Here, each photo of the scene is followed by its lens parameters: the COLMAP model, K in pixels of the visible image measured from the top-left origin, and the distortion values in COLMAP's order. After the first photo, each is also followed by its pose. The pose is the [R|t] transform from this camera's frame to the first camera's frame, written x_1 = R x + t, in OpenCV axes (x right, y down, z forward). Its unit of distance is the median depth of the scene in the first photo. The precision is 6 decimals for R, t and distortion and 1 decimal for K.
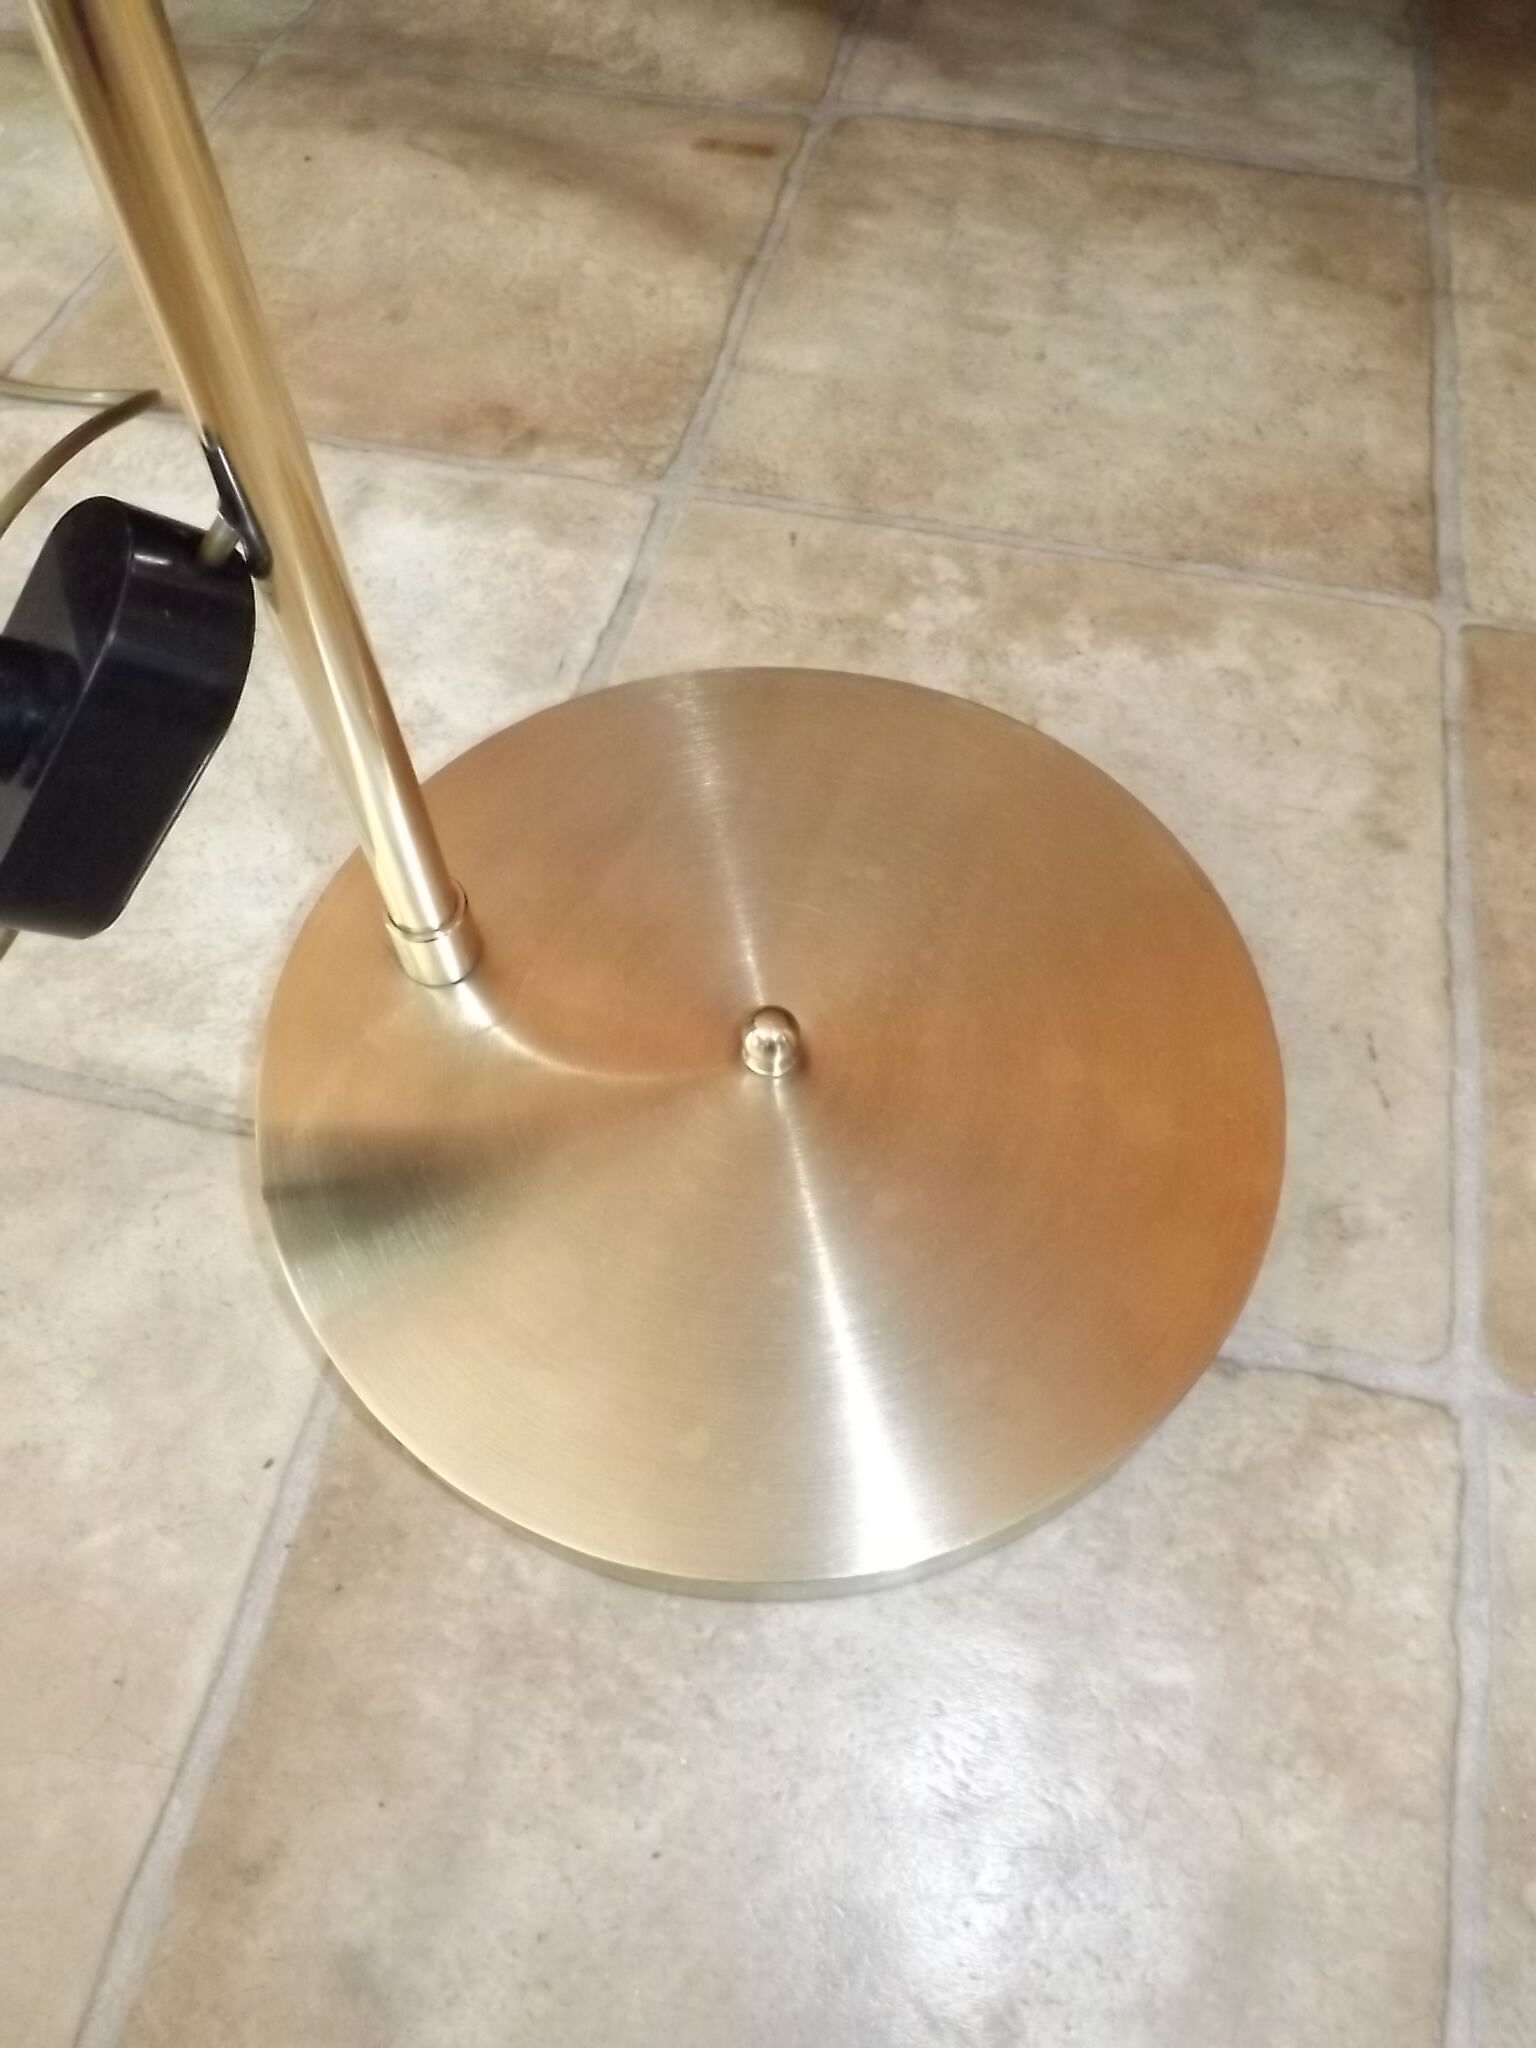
lens RADIAL K [[1466.8, 0, 784.3], [0, 1466.8, 980.3], [0, 0, 1]] dist [-0.077906, 0.029654]
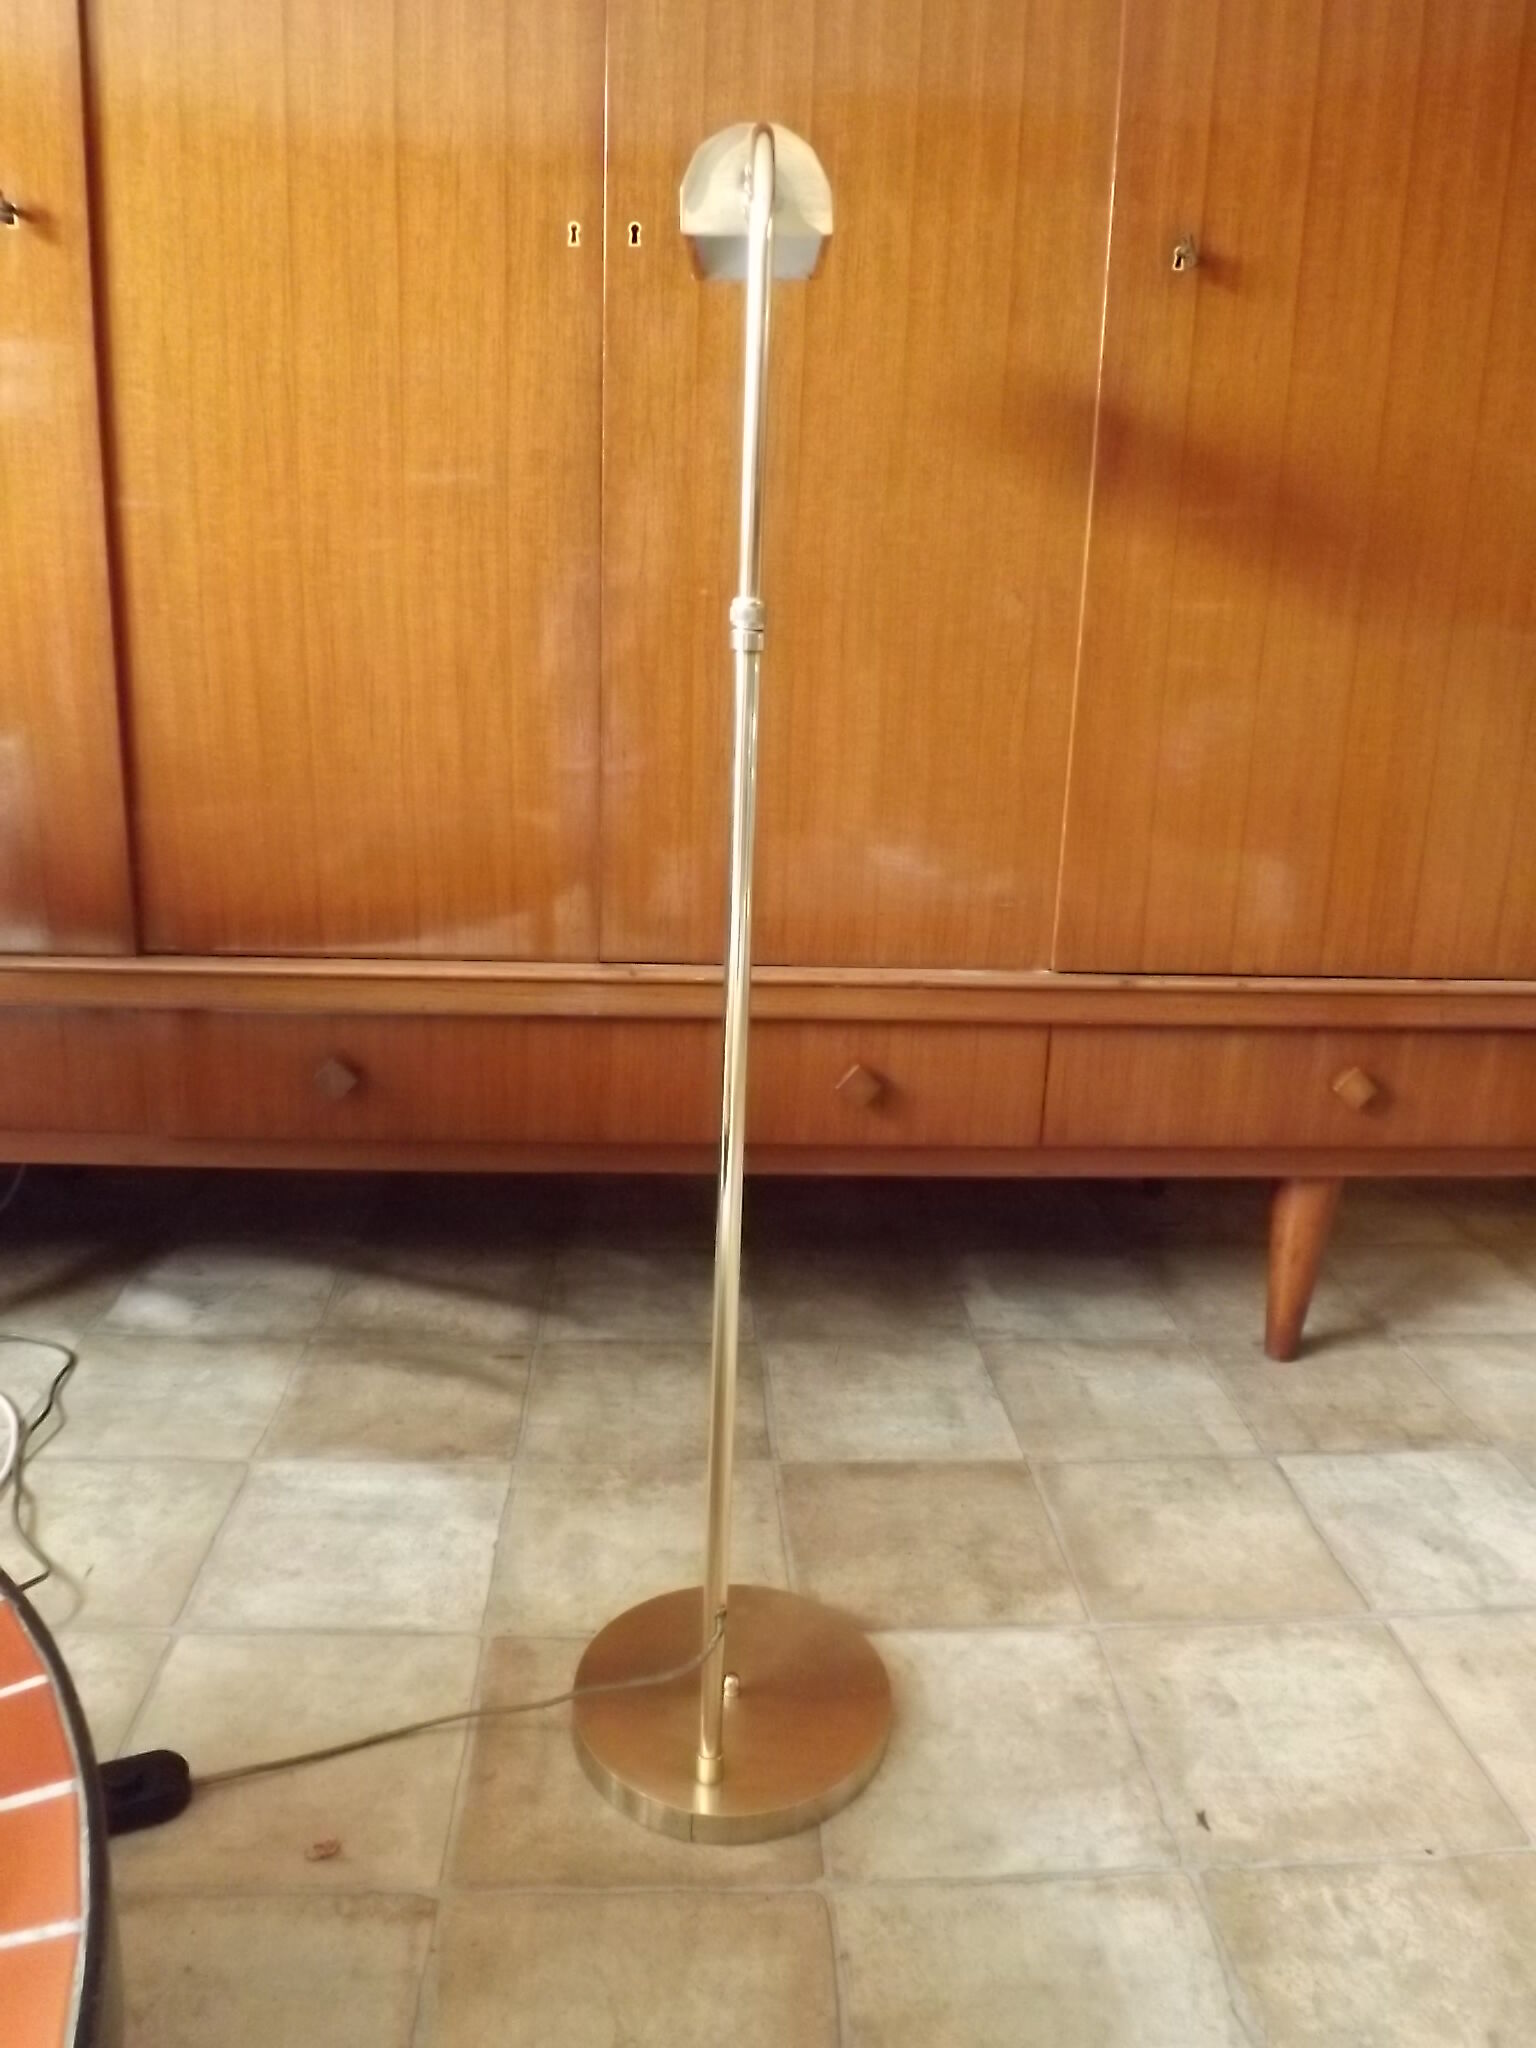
lens RADIAL K [[1466.8, 0, 773.3], [0, 1466.8, 1006.9], [0, 0, 1]] dist [-0.077906, 0.029654]
pose [[0.957485, -0.031246, 0.286786, -0.585837], [0.220427, 0.720556, -0.657427, 1.551403], [-0.186103, 0.692692, 0.696809, -2.644156]]
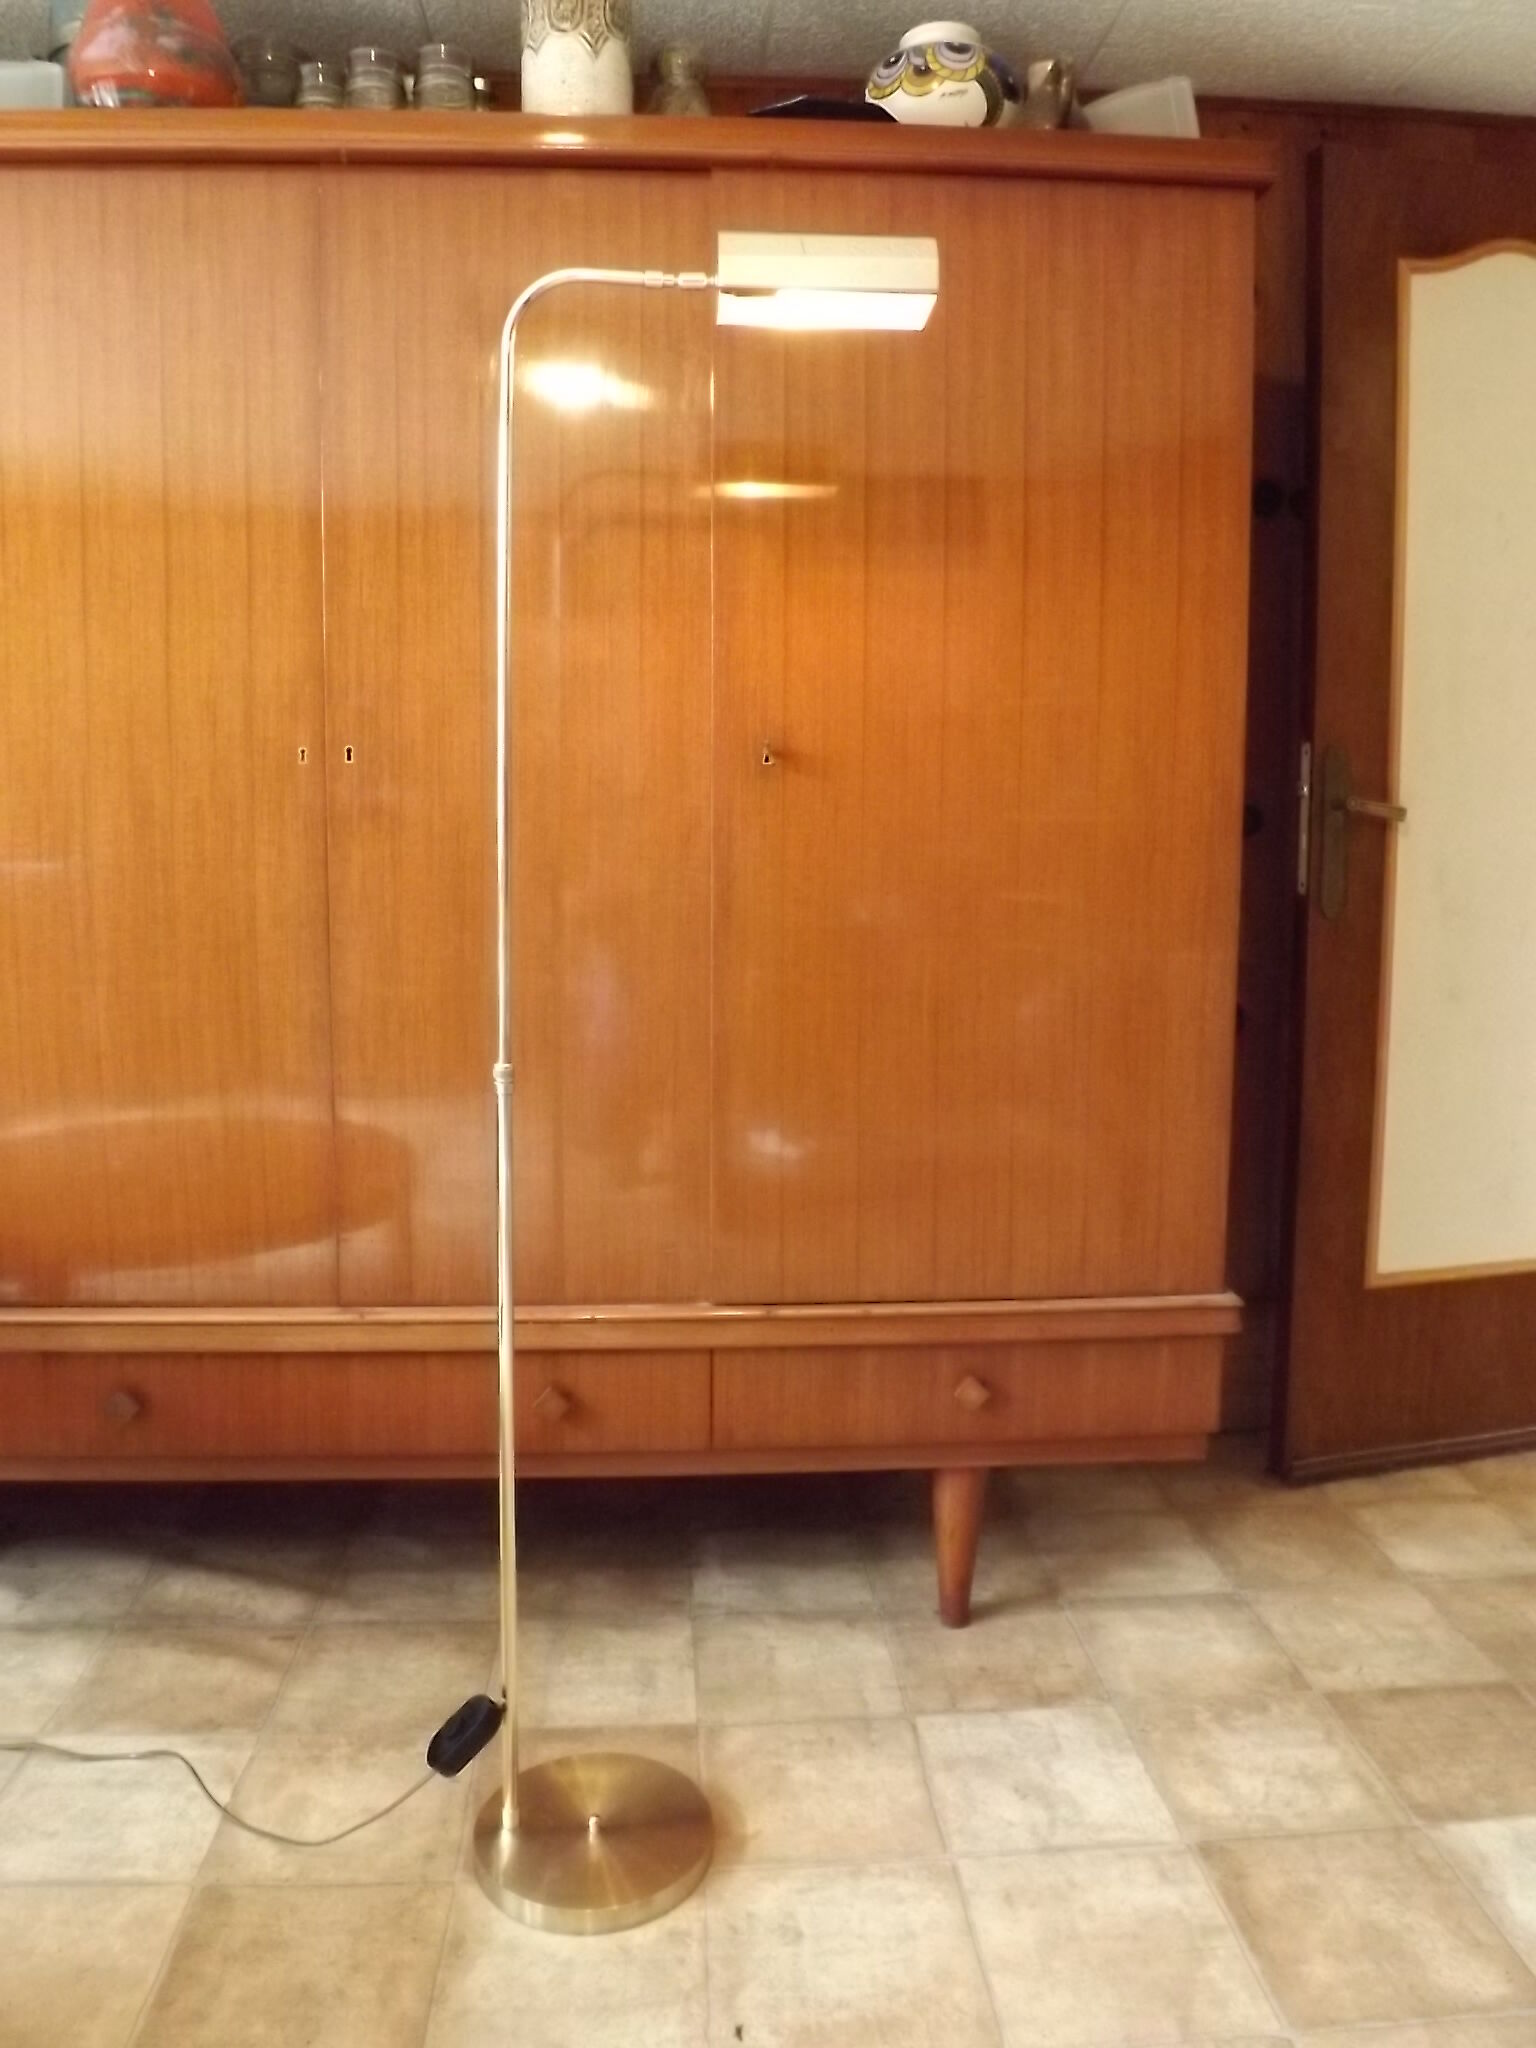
lens RADIAL K [[1466.8, 0, 771.1], [0, 1466.8, 989.6], [0, 0, 1]] dist [-0.077906, 0.029654]
pose [[0.955297, -0.008942, 0.295511, 0.133896], [0.242462, 0.595642, -0.765783, 2.263597], [-0.169171, 0.803200, 0.571183, -3.869024]]
